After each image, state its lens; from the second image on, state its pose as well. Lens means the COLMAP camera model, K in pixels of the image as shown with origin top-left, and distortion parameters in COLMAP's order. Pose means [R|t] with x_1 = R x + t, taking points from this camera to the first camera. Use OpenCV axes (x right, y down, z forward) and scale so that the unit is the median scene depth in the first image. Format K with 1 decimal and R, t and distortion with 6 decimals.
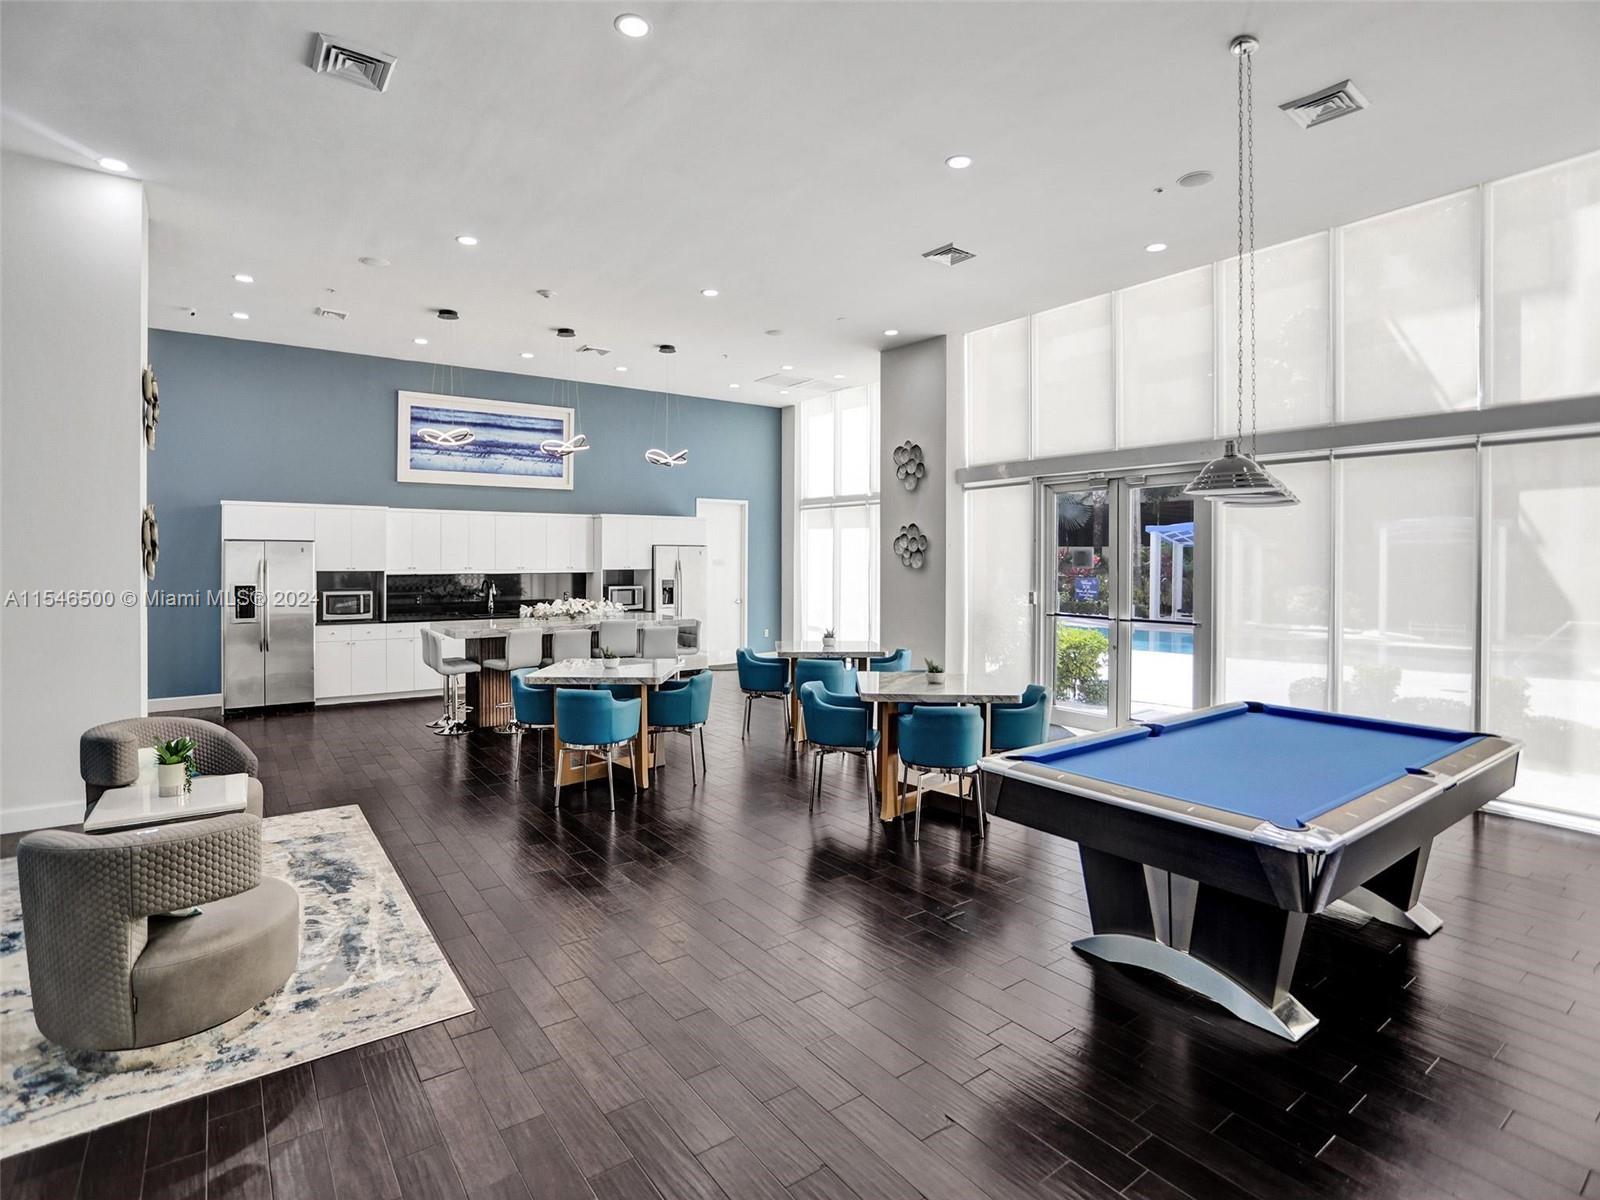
lens RADIAL K [[783.2, 0, 789.3], [0, 783.2, 591.2], [0, 0, 1]] dist [-0.064705, 0.024429]
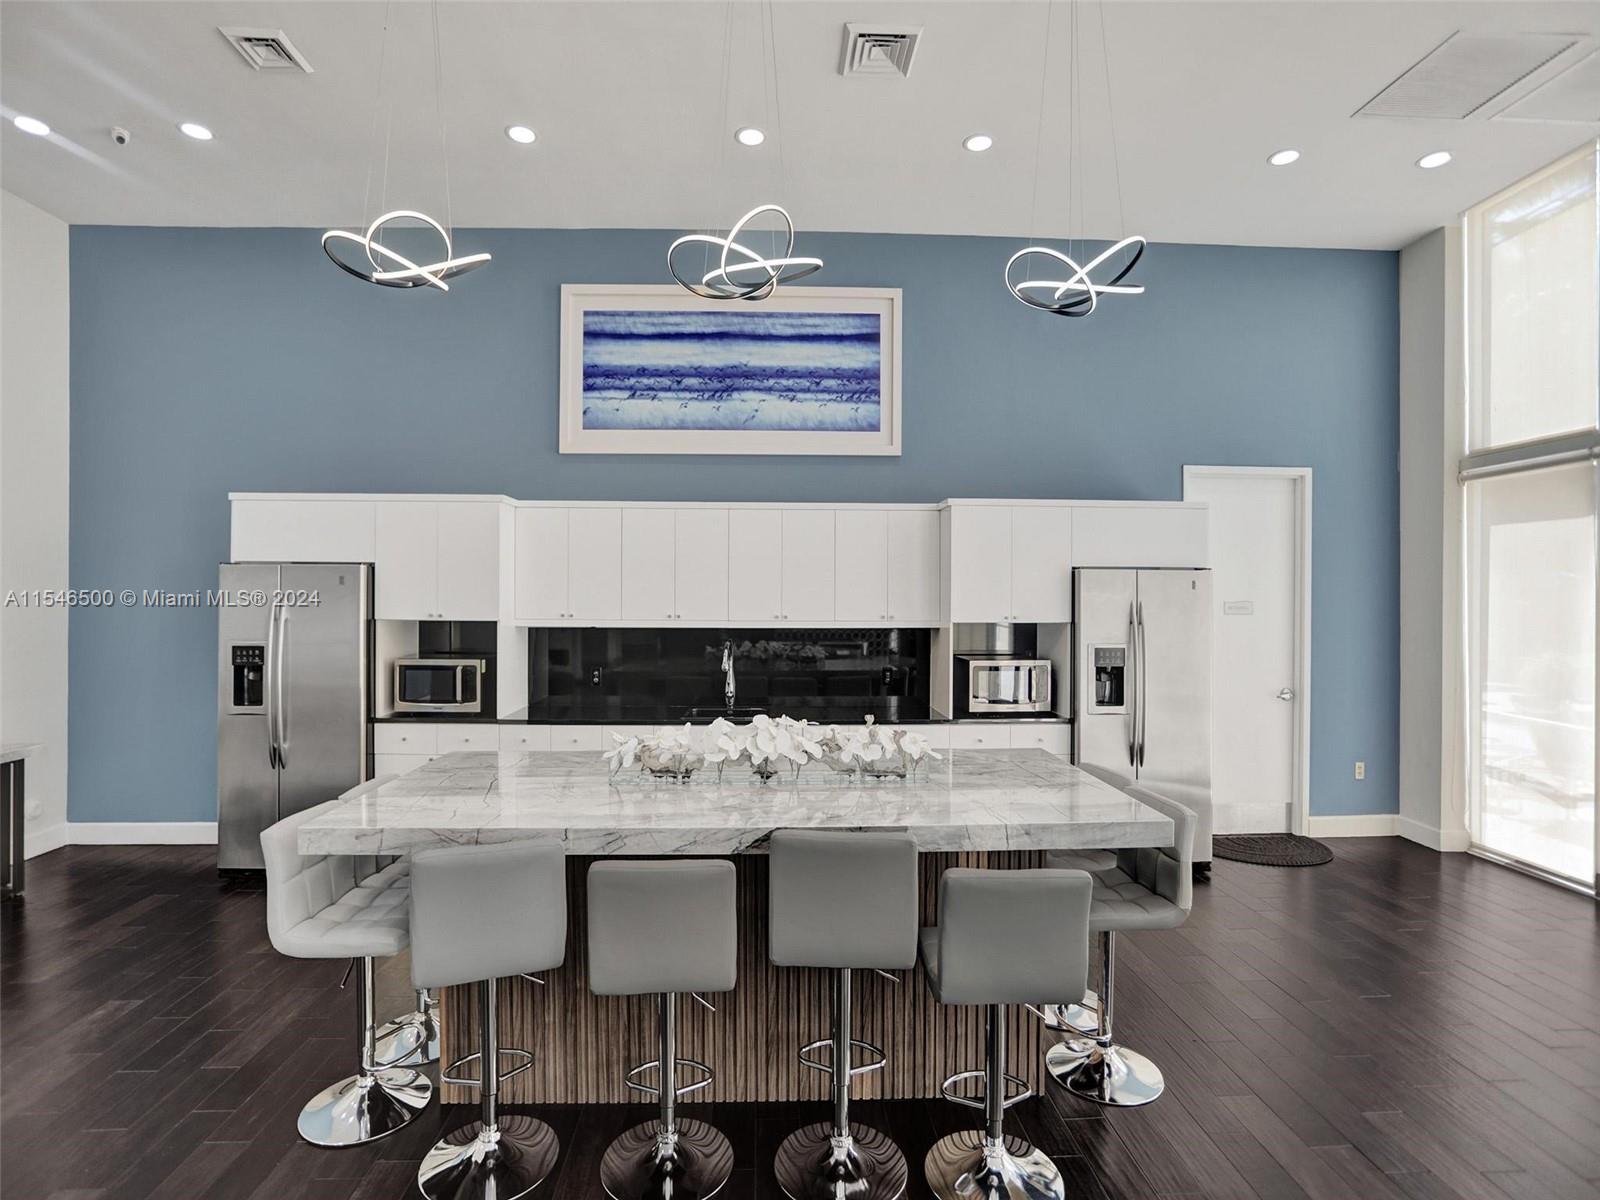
lens RADIAL K [[783.2, 0, 788.7], [0, 783.2, 598.8], [0, 0, 1]] dist [-0.064705, 0.024429]
pose [[0.823160, 0.001647, -0.567808, -0.064585], [-0.025883, 0.999065, -0.034626, -0.024526], [0.567220, 0.043199, 0.822433, 0.599949]]
